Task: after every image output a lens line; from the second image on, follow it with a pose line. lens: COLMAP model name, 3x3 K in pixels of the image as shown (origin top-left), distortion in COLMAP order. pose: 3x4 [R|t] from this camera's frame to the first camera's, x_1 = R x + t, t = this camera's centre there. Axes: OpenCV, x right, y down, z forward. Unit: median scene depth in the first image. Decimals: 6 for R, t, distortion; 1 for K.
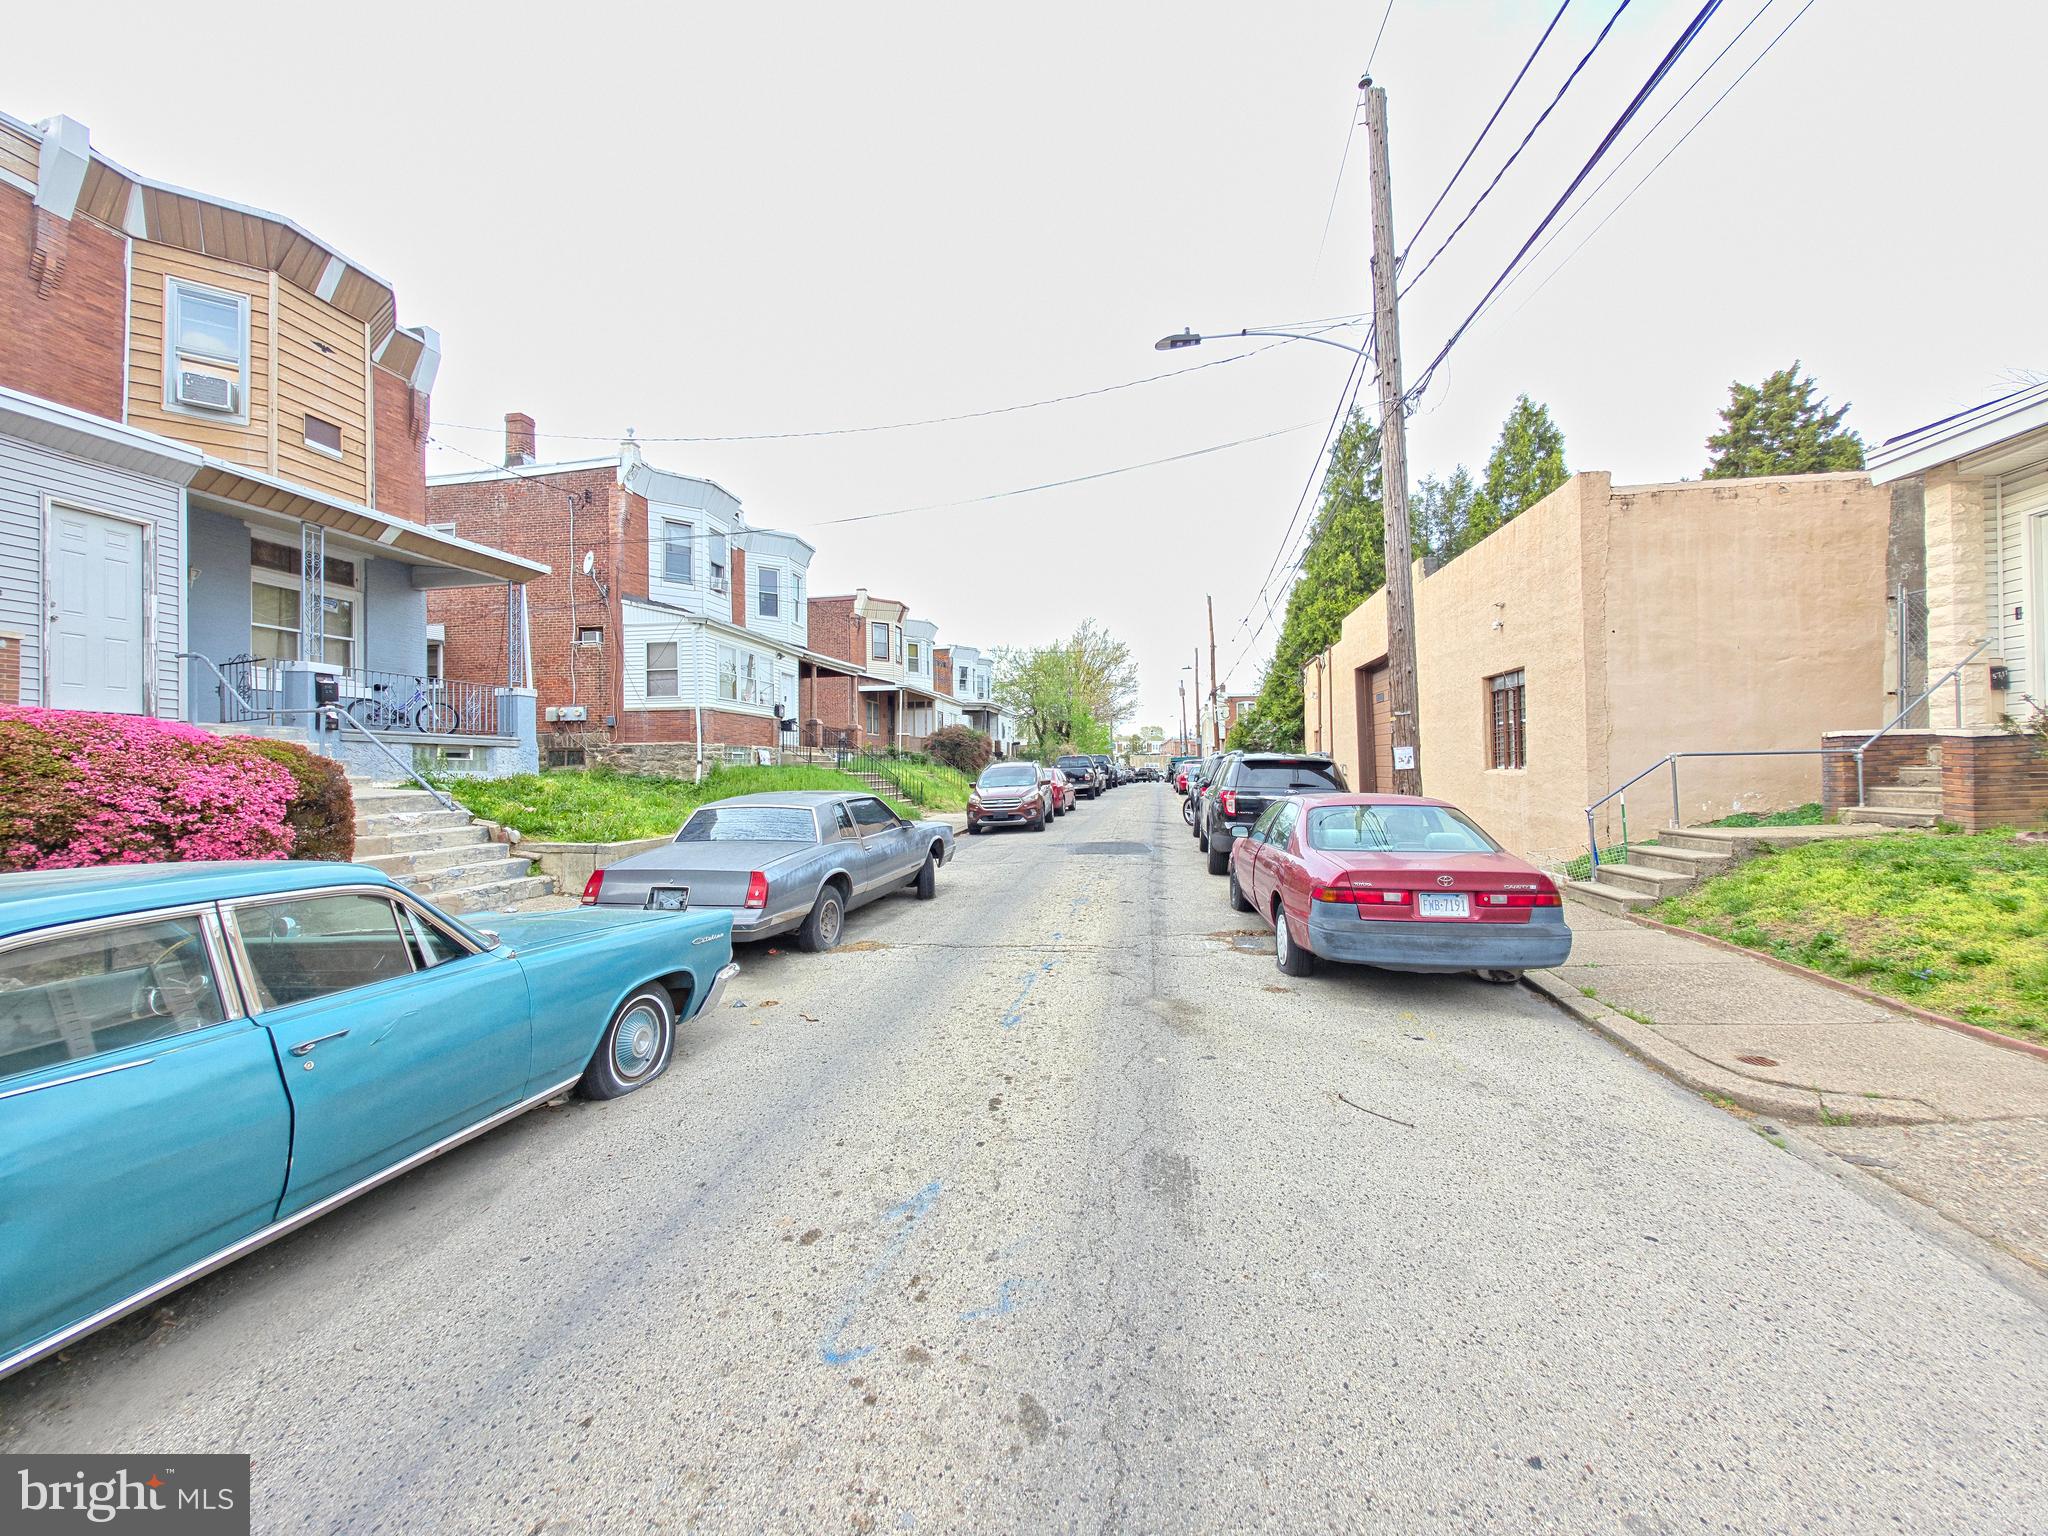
lens RADIAL K [[814.9, 0, 1030.2], [0, 814.9, 761.7], [0, 0, 1]] dist [0.010555, -0.006854]
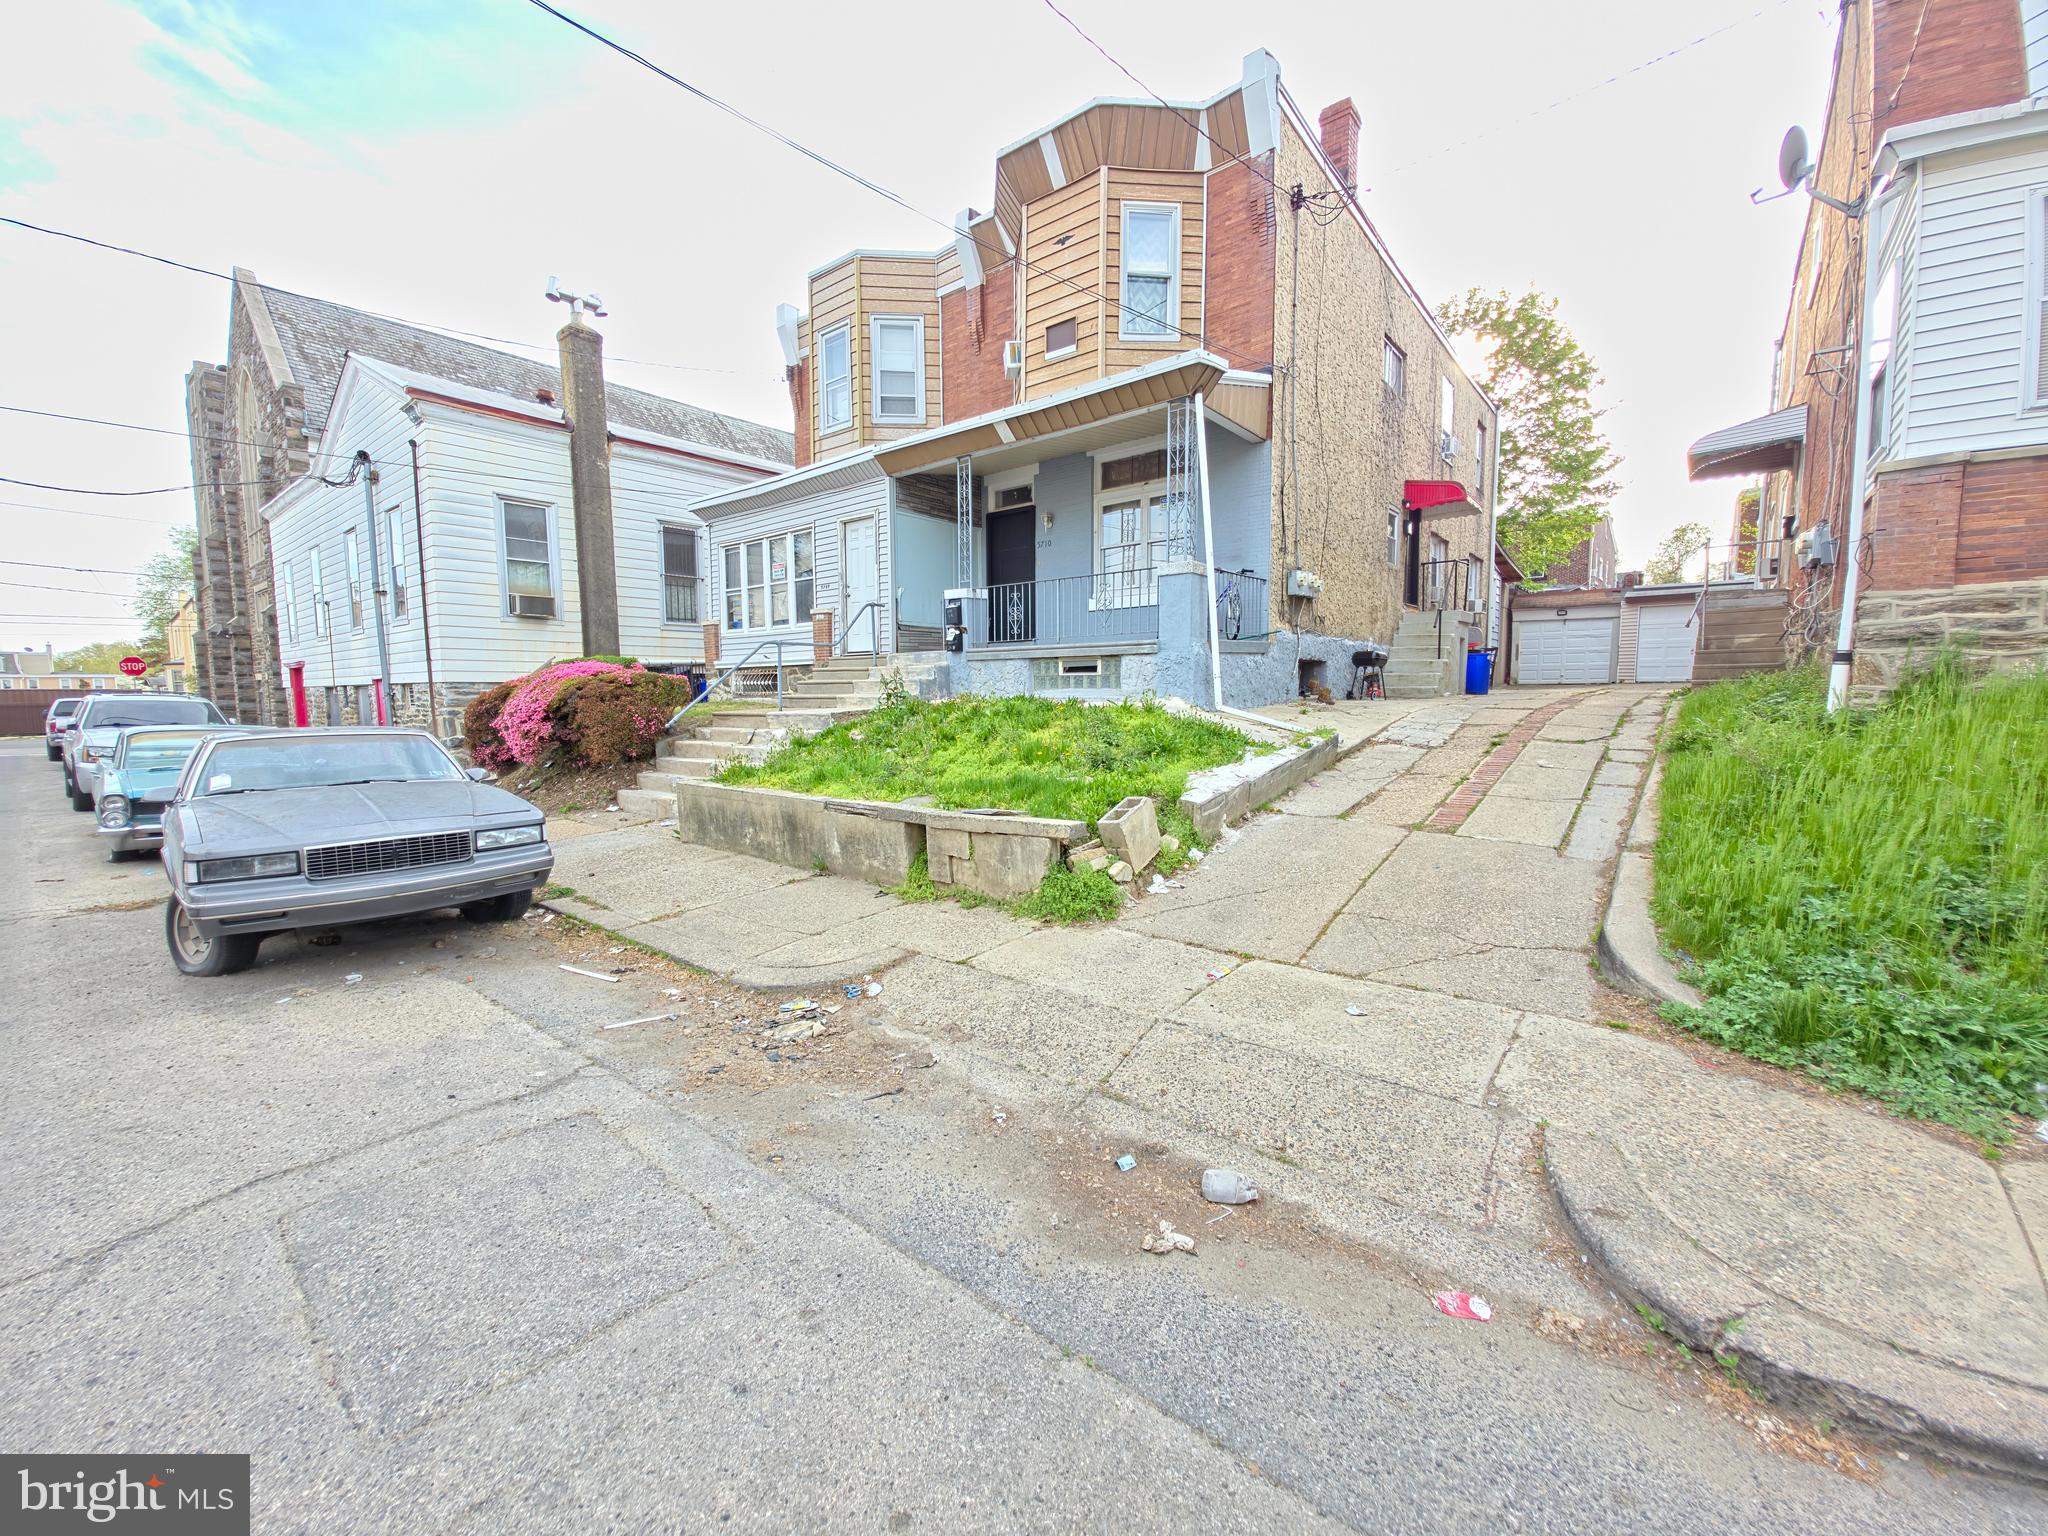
lens RADIAL K [[814.9, 0, 1023.0], [0, 814.9, 764.9], [0, 0, 1]] dist [0.010555, -0.006854]
pose [[-0.504383, 0.090297, -0.858746, 0.017717], [0.019539, 0.995456, 0.093196, 0.006467], [0.863259, 0.030227, -0.503855, 0.878698]]
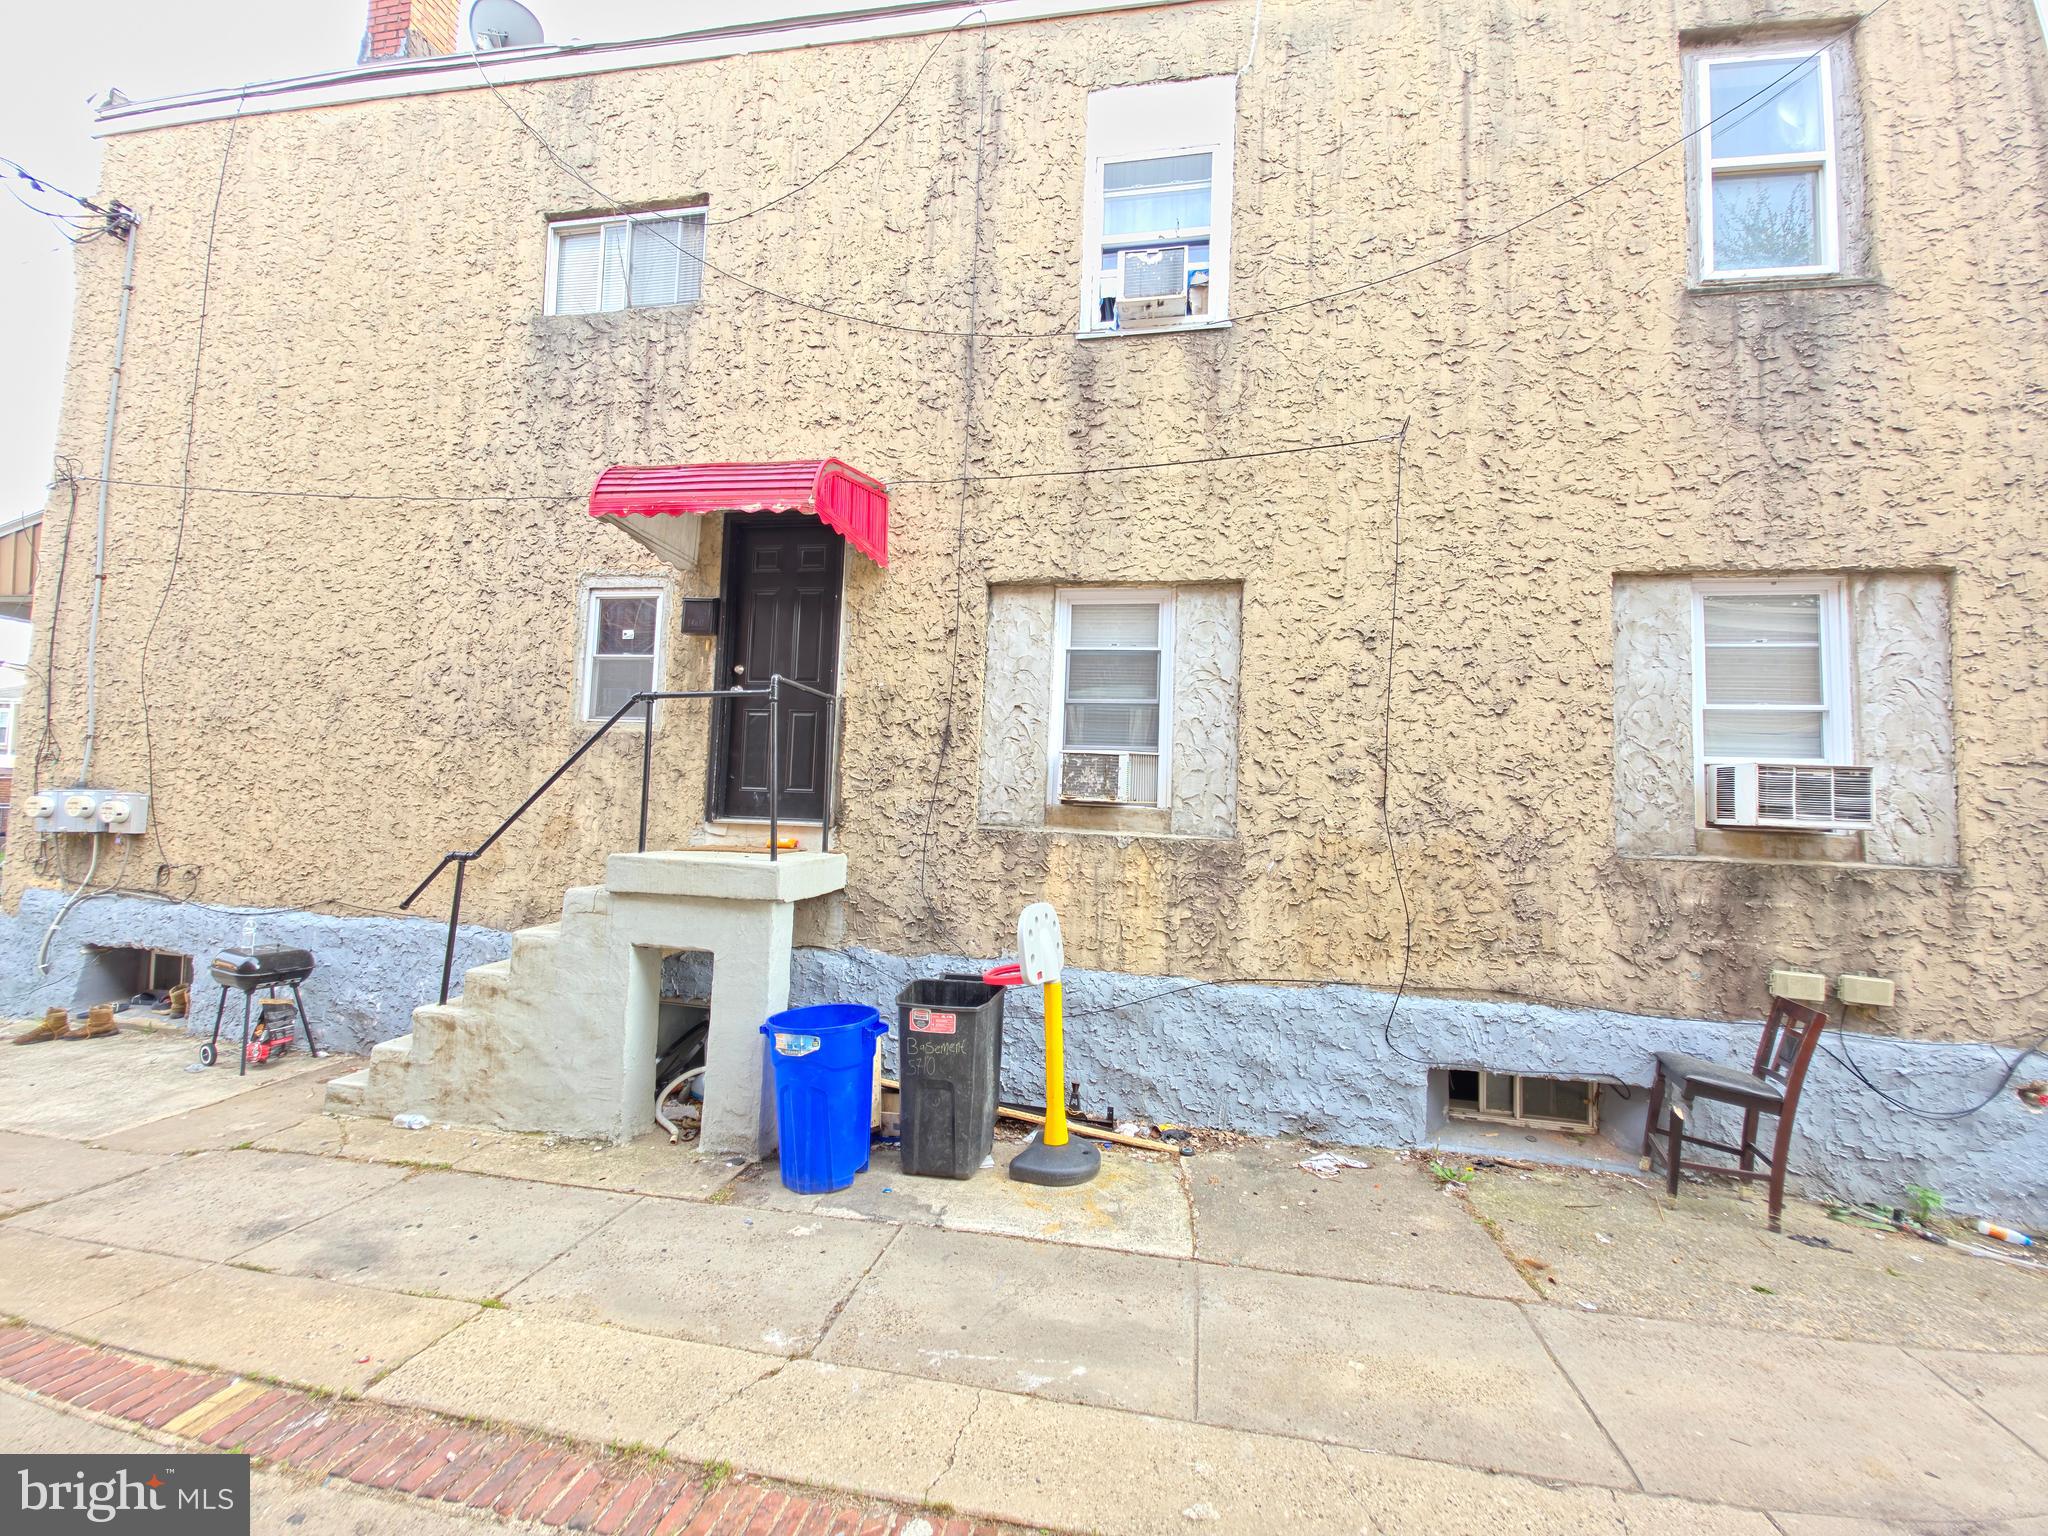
lens RADIAL K [[814.9, 0, 1016.6], [0, 814.9, 763.3], [0, 0, 1]] dist [0.010555, -0.006854]
pose [[-0.999250, -0.029616, 0.024934, -0.976988], [-0.031226, 0.997274, -0.066850, -0.072653], [-0.022886, -0.067578, -0.997451, 1.072725]]
